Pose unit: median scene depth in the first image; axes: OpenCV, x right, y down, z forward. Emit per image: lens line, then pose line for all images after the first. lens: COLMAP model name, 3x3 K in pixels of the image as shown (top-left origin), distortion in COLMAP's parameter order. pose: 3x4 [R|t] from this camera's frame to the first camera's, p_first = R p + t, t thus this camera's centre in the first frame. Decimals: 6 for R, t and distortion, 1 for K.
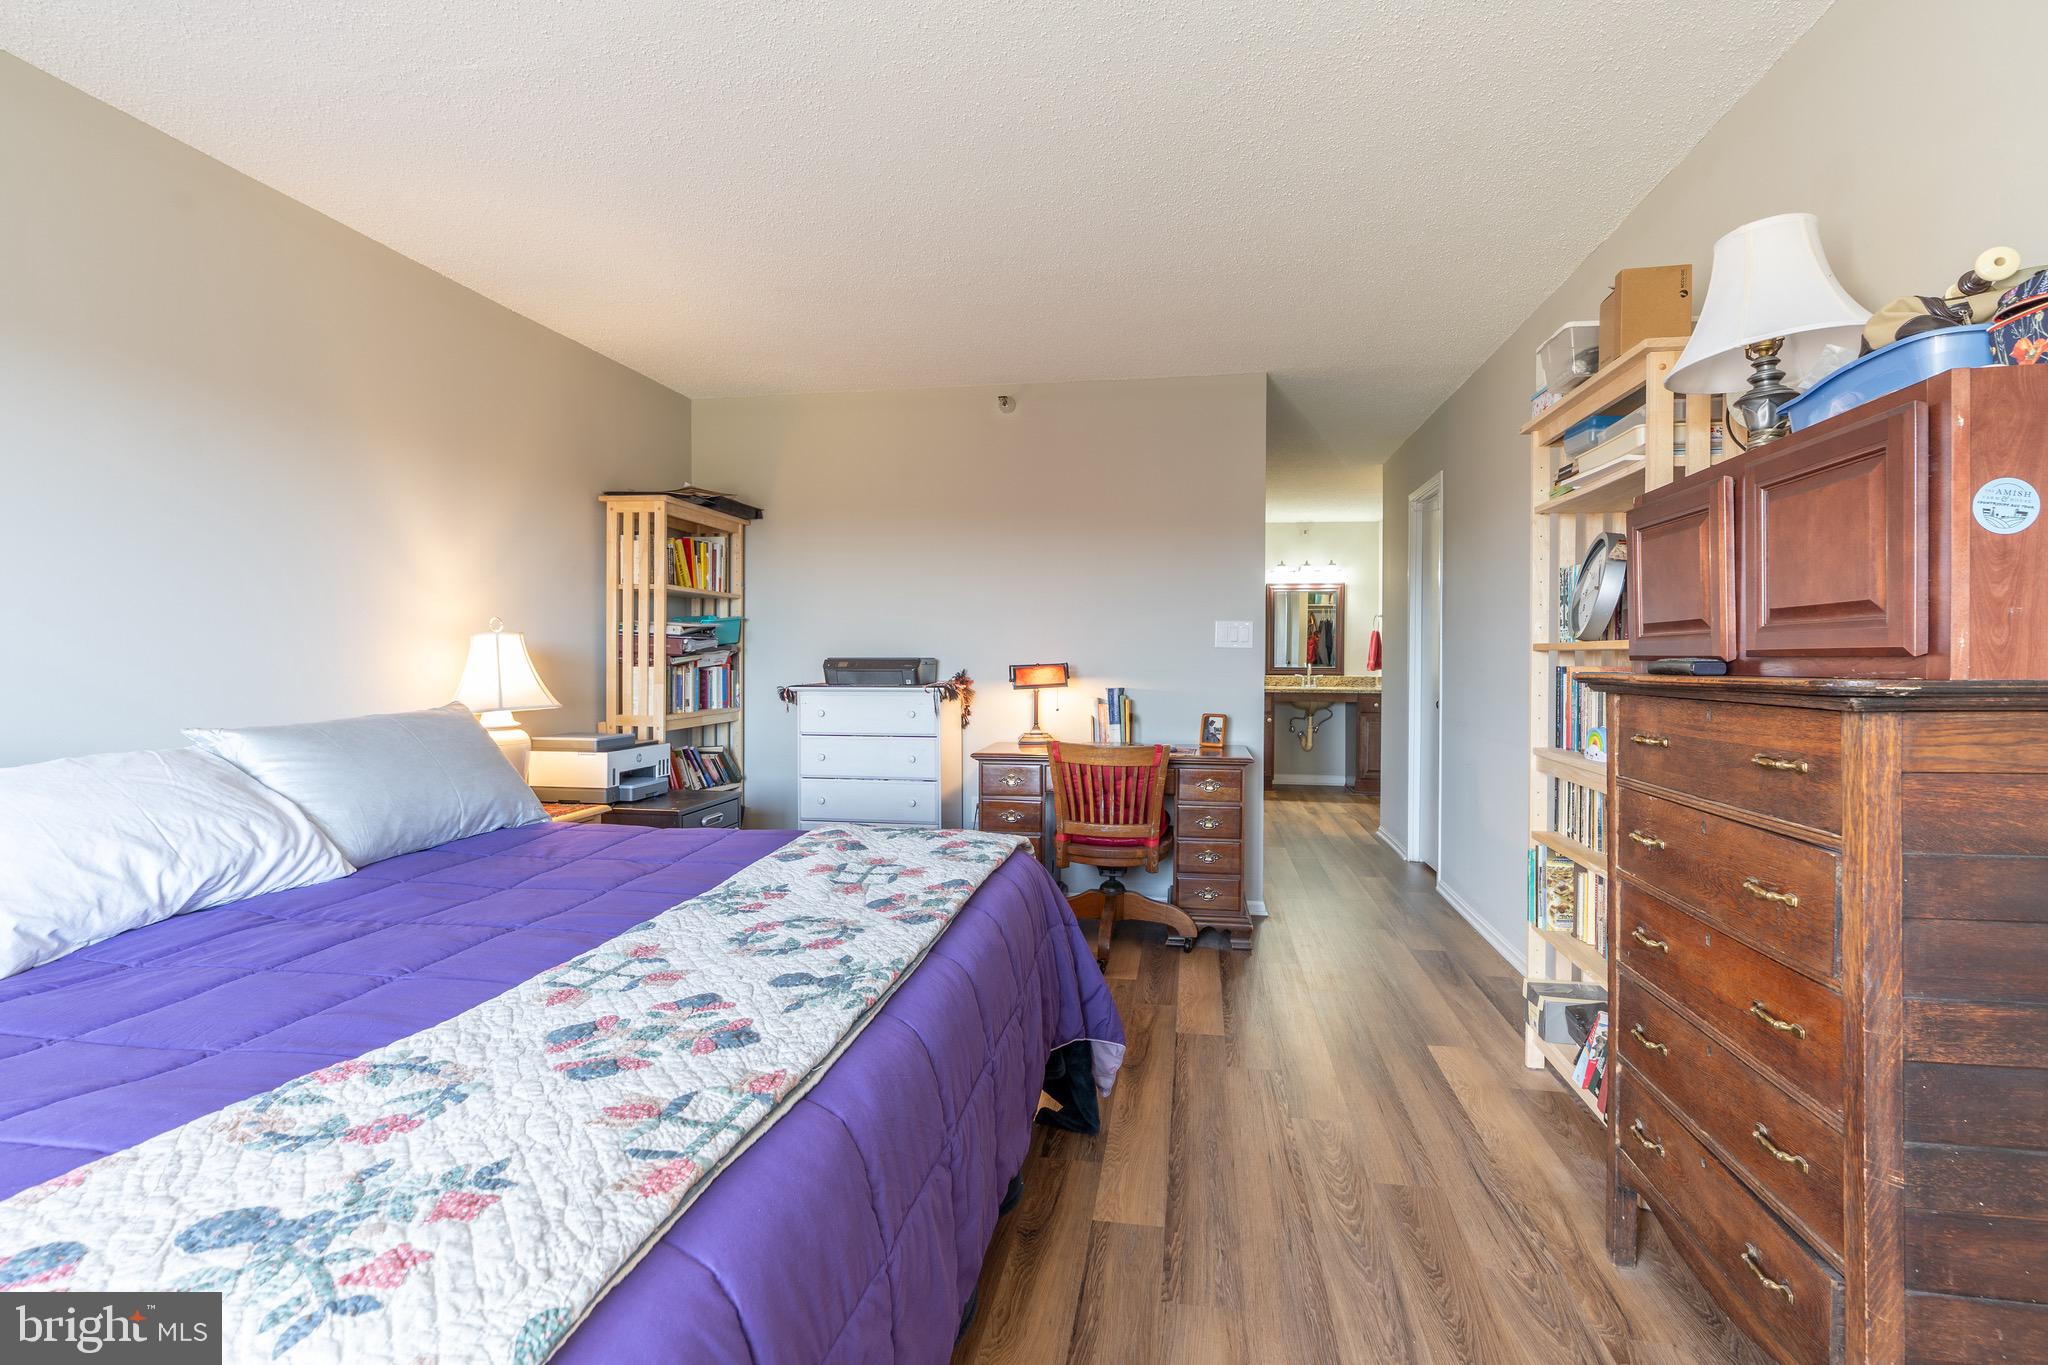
lens RADIAL K [[943.0, 0, 1032.2], [0, 943.0, 668.0], [0, 0, 1]] dist [-0.010403, 0.003760]
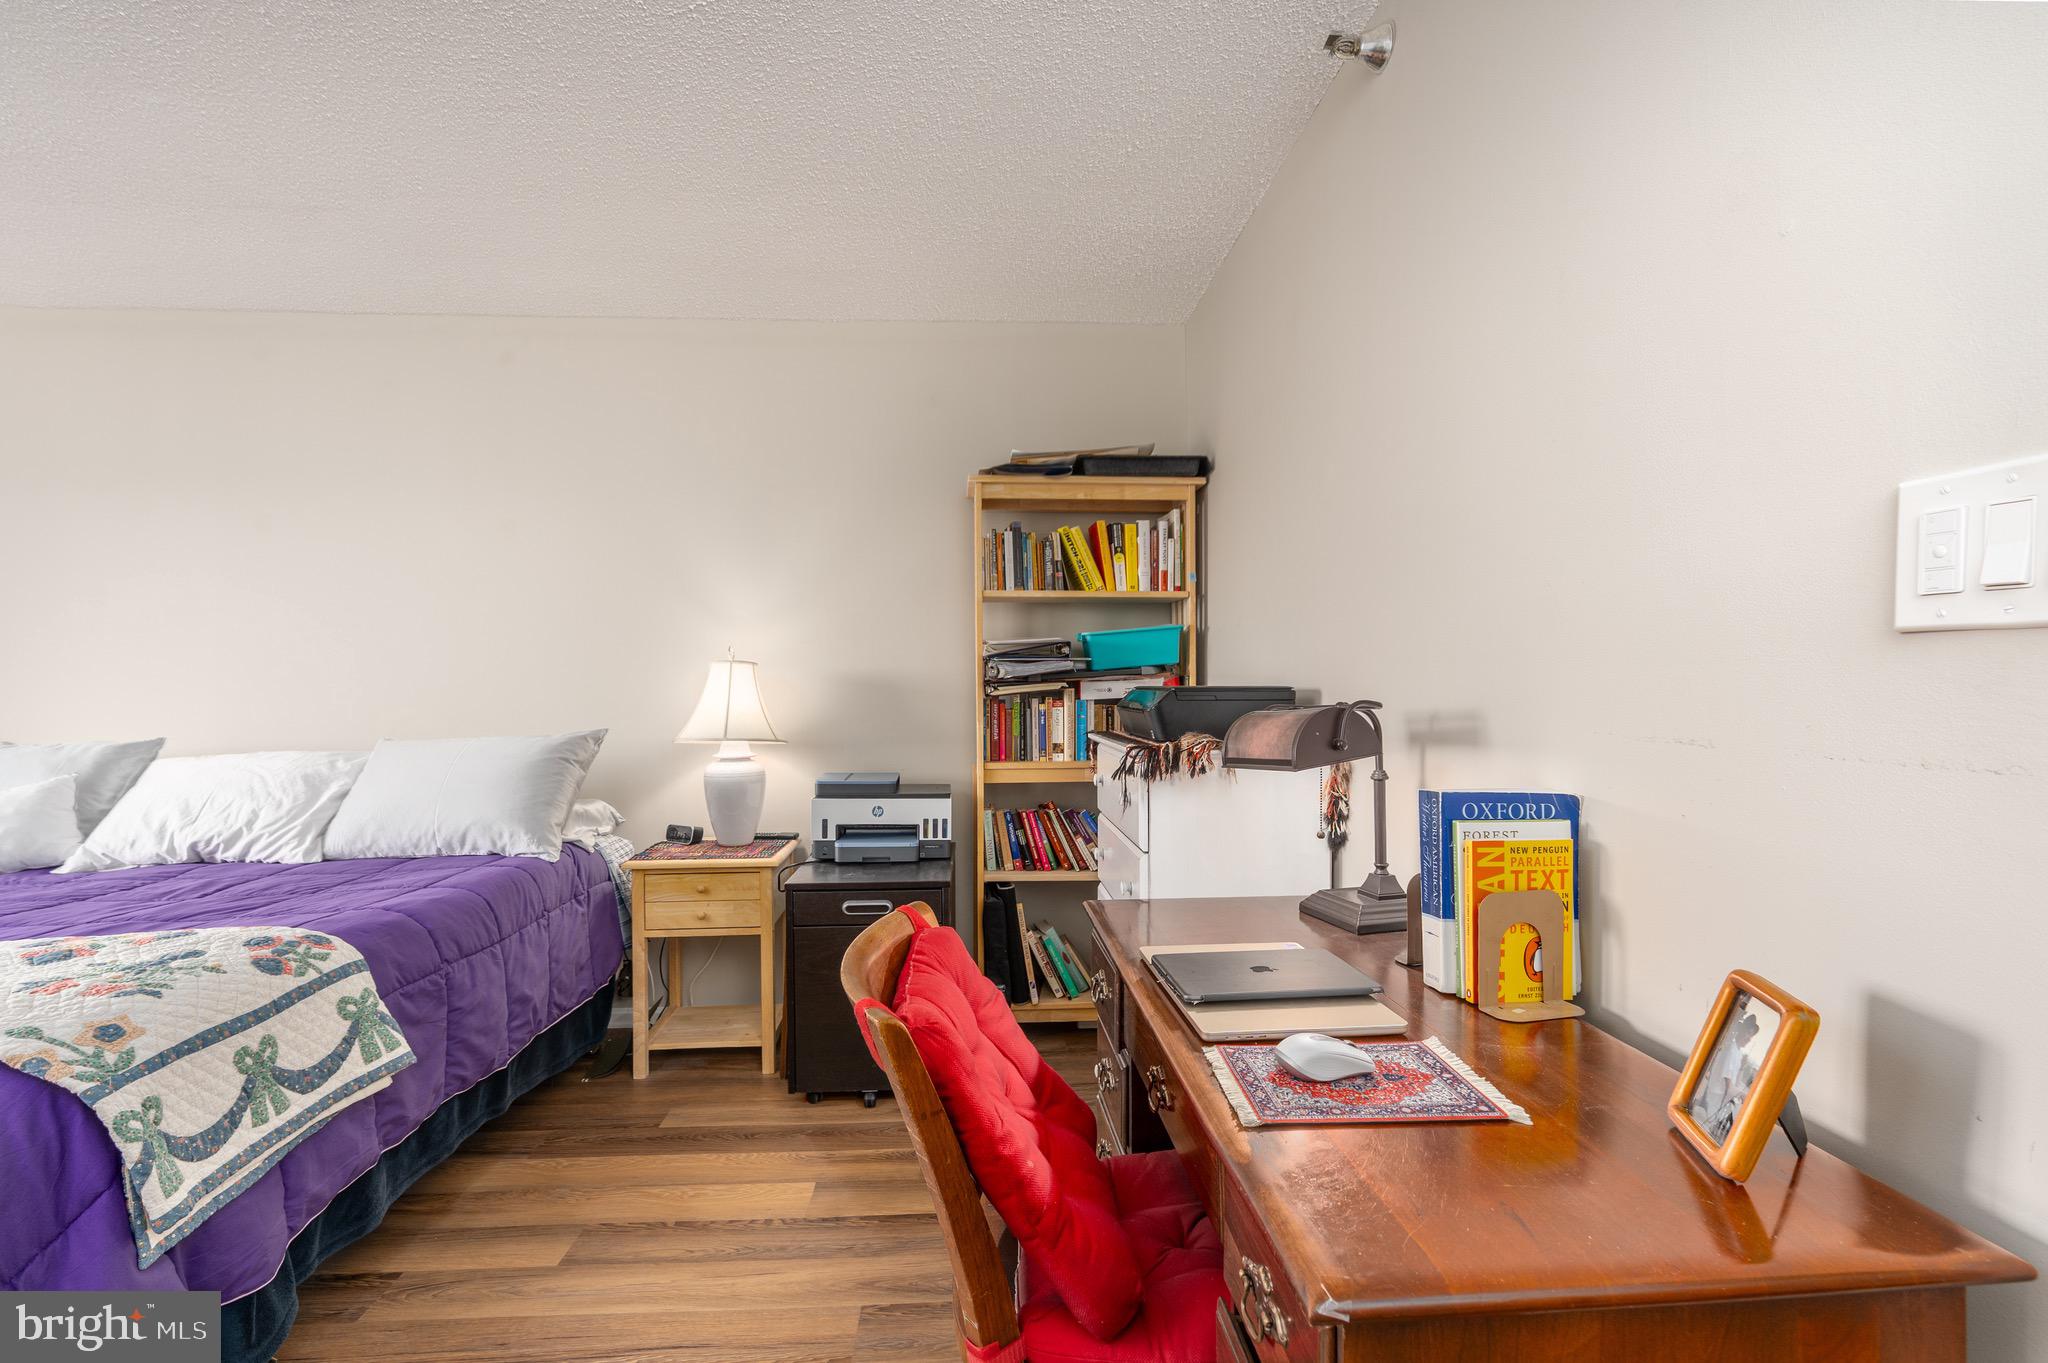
lens RADIAL K [[943.0, 0, 1033.3], [0, 943.0, 677.1], [0, 0, 1]] dist [-0.010403, 0.003760]
pose [[0.222214, -0.010284, -0.974944, 0.635734], [-0.009074, 0.999879, -0.012615, -0.016115], [0.974956, 0.011650, 0.222094, 1.517621]]
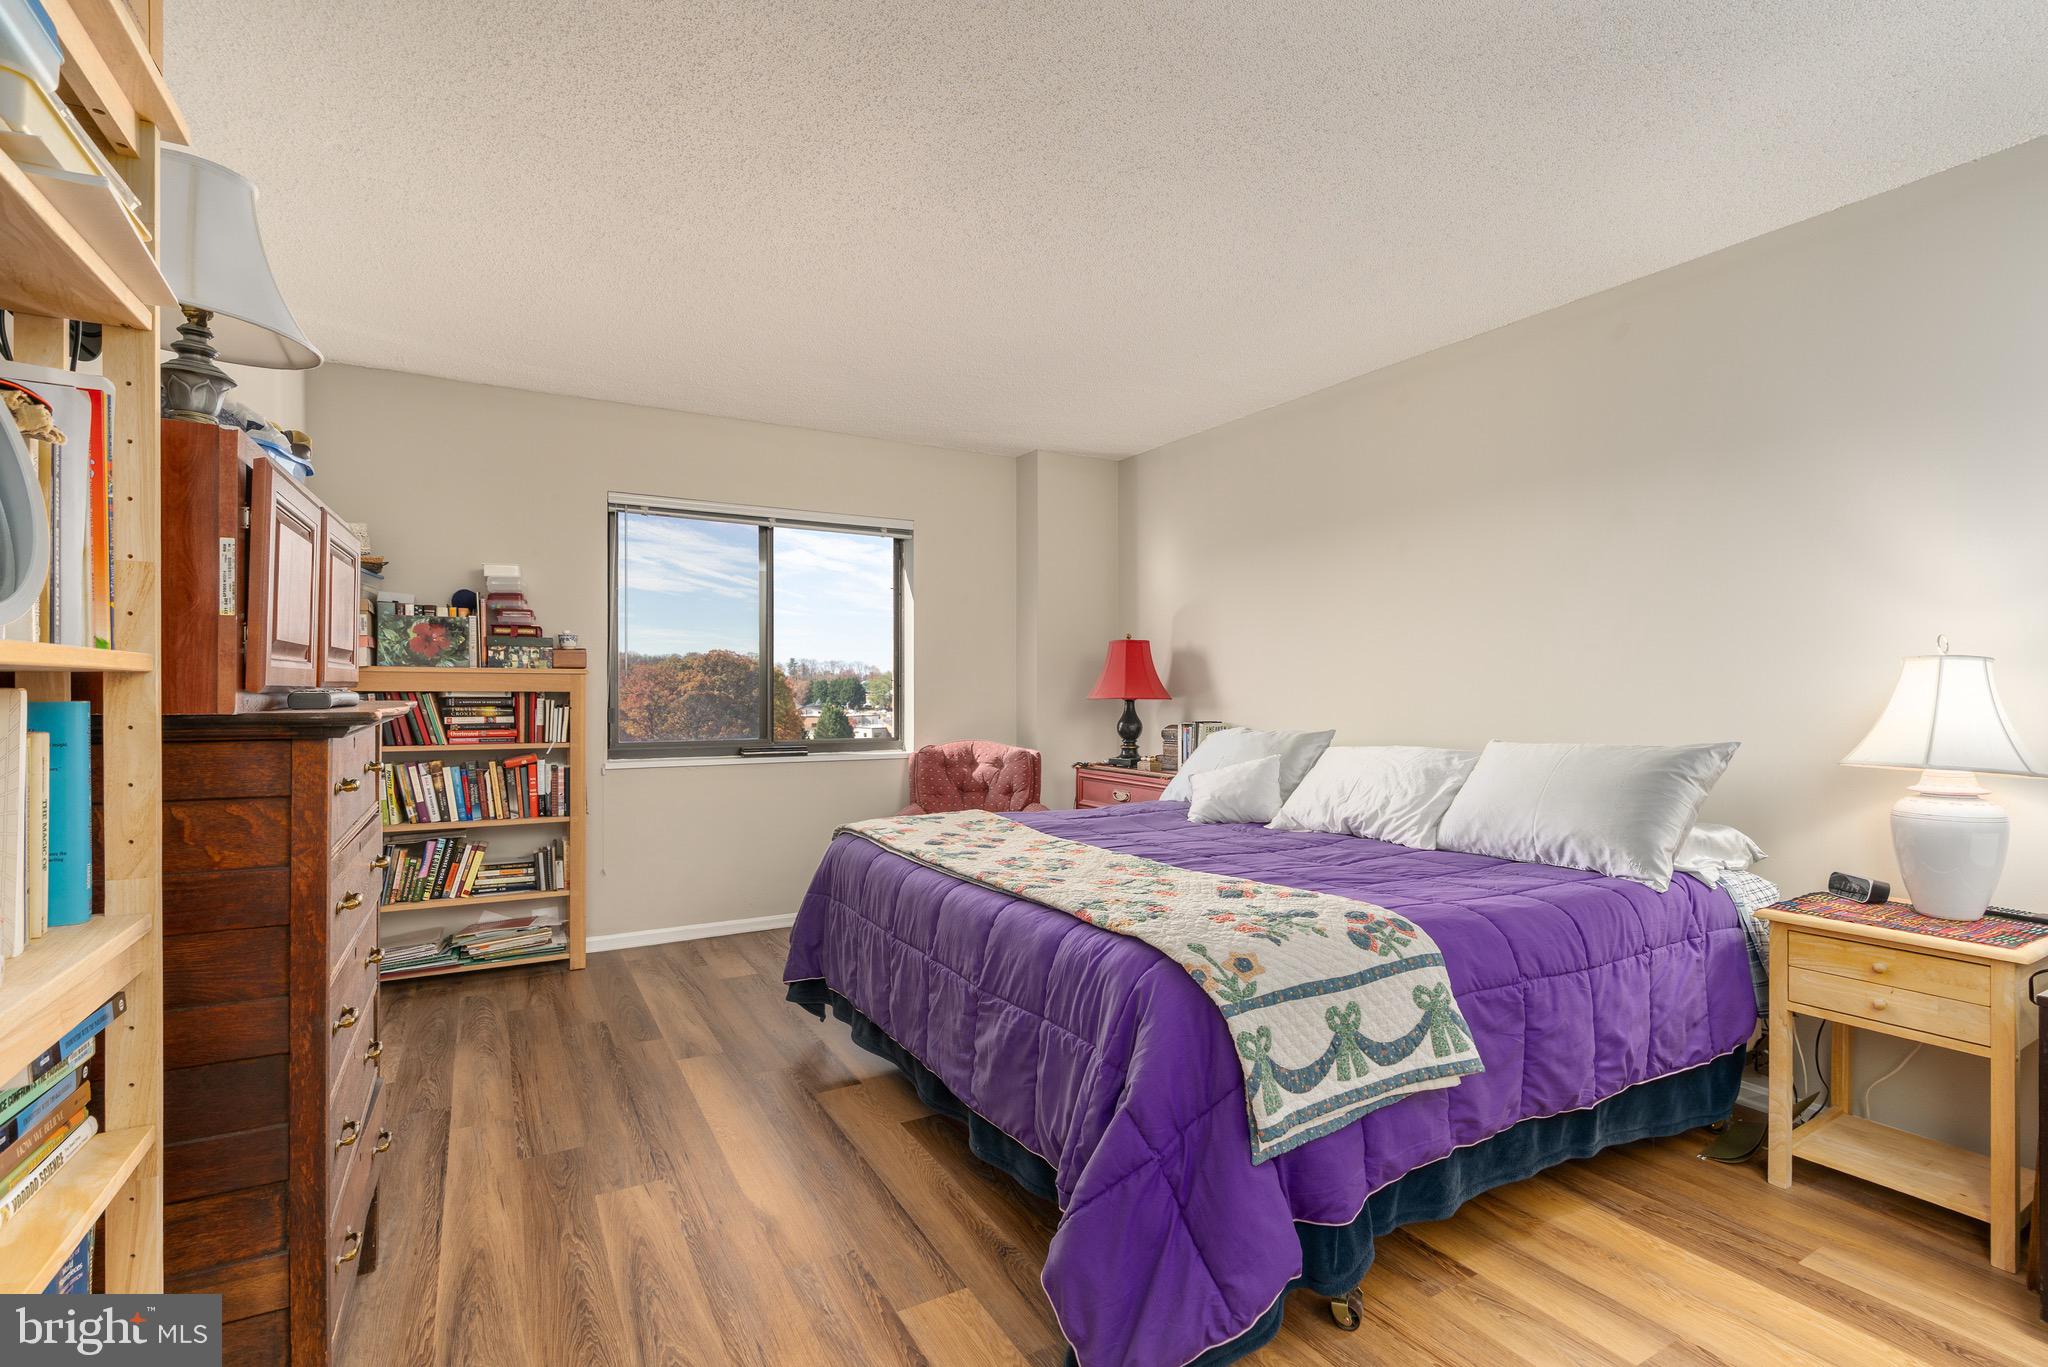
lens RADIAL K [[943.0, 0, 1017.4], [0, 943.0, 689.1], [0, 0, 1]] dist [-0.010403, 0.003760]
pose [[-0.776074, -0.002753, -0.630636, 0.545495], [-0.012226, 0.999868, 0.010680, -0.017932], [0.630524, 0.015999, -0.776005, 1.543780]]
